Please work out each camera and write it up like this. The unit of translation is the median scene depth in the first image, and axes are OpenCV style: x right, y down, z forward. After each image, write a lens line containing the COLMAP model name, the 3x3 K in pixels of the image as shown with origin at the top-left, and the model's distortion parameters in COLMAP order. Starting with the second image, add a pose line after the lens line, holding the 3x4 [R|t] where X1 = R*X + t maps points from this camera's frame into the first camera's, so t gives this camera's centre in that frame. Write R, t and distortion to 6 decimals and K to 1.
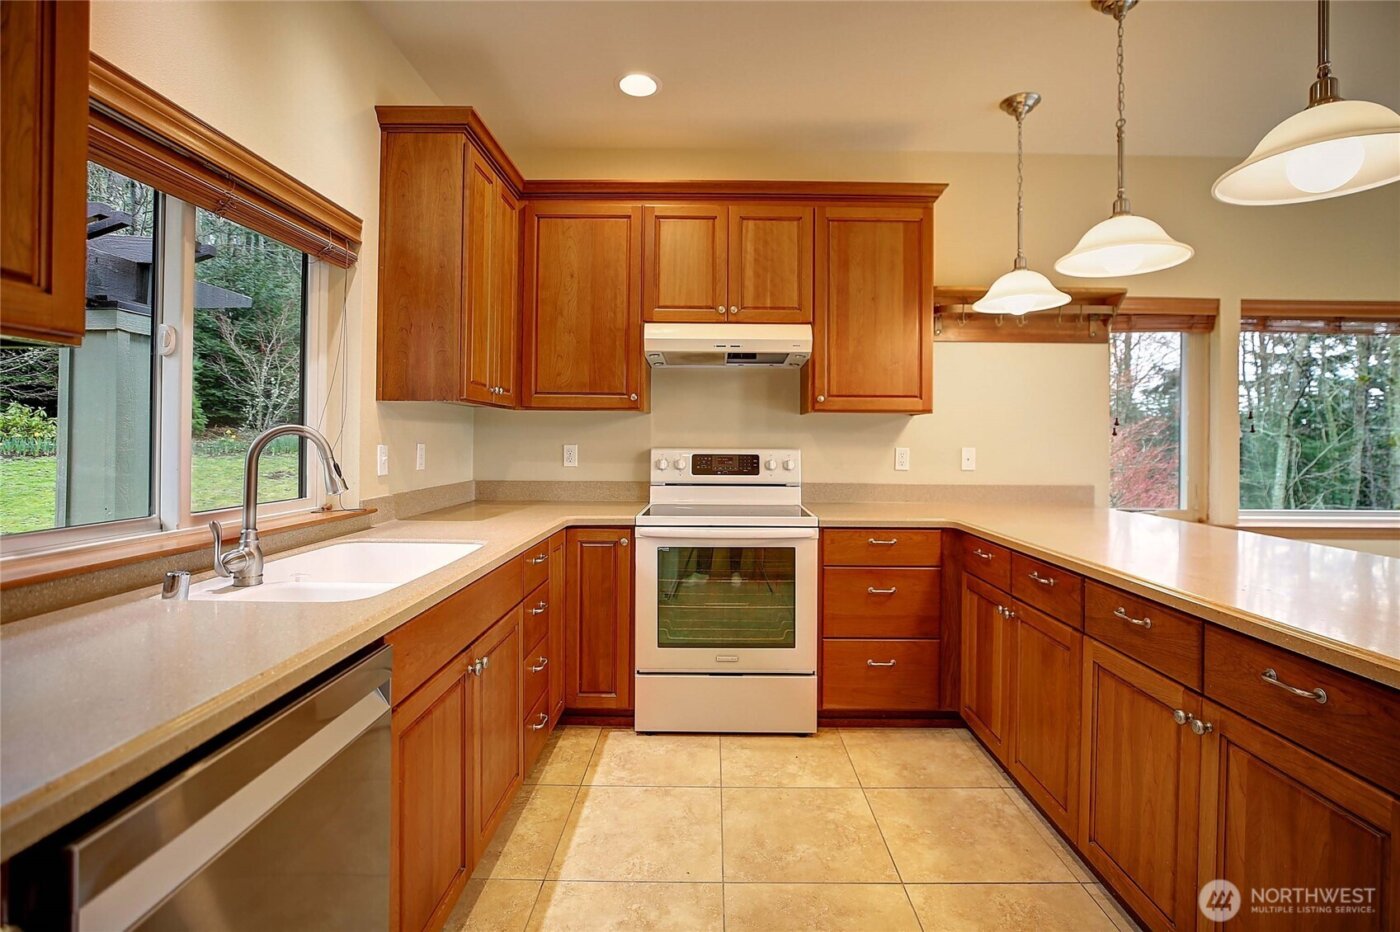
lens RADIAL K [[641.2, 0, 727.1], [0, 641.2, 436.9], [0, 0, 1]] dist [-0.024606, 0.005013]
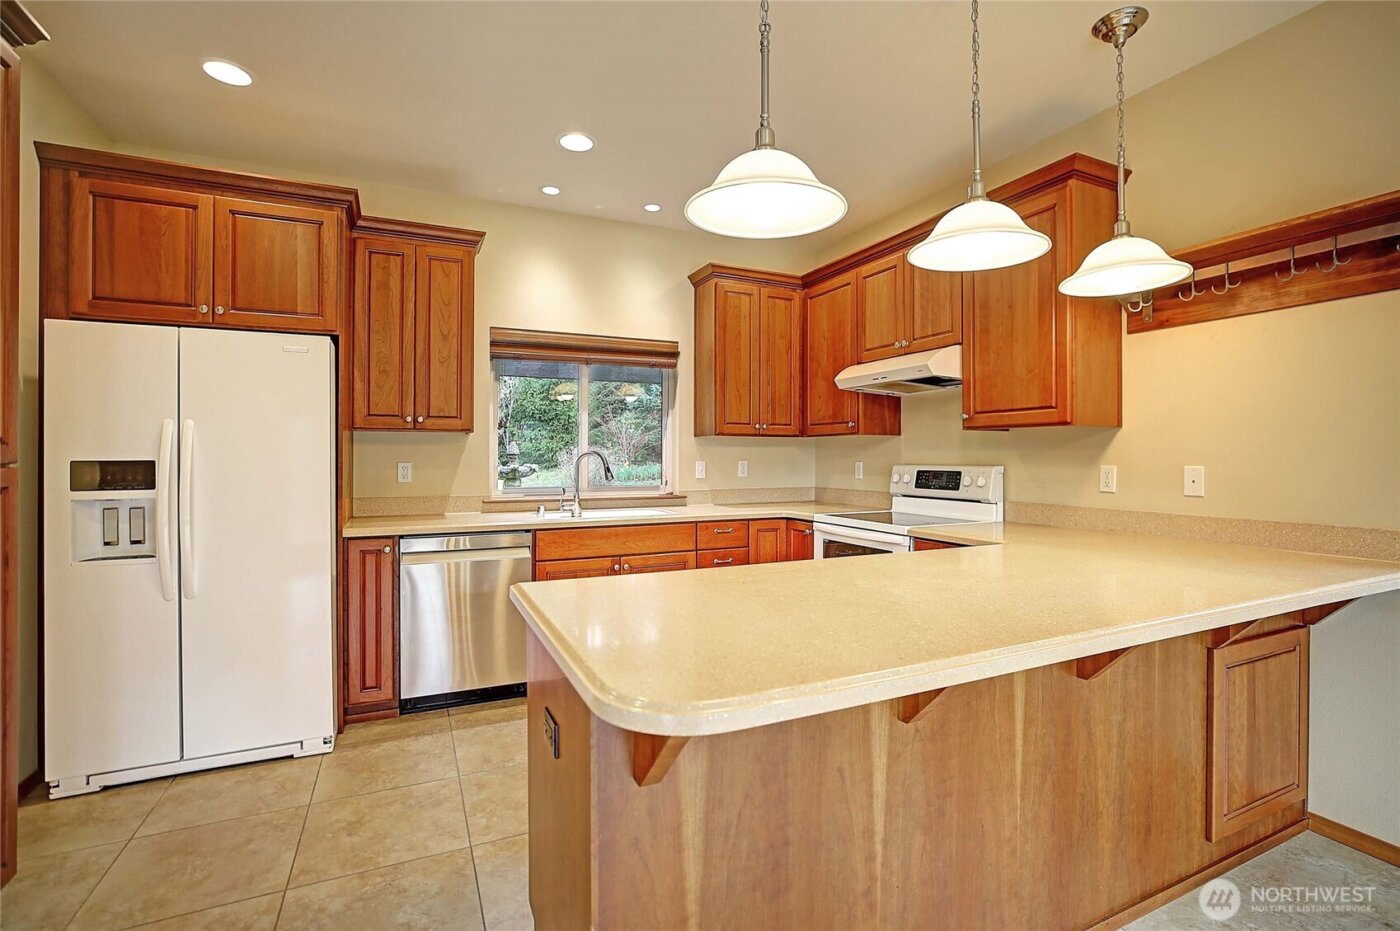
lens RADIAL K [[641.2, 0, 699.3], [0, 641.2, 458.0], [0, 0, 1]] dist [-0.024606, 0.005013]
pose [[0.428727, -0.006248, -0.903412, 0.860240], [0.007709, 0.999965, -0.003257, 0.006482], [0.903401, -0.005568, 0.428760, 0.176532]]
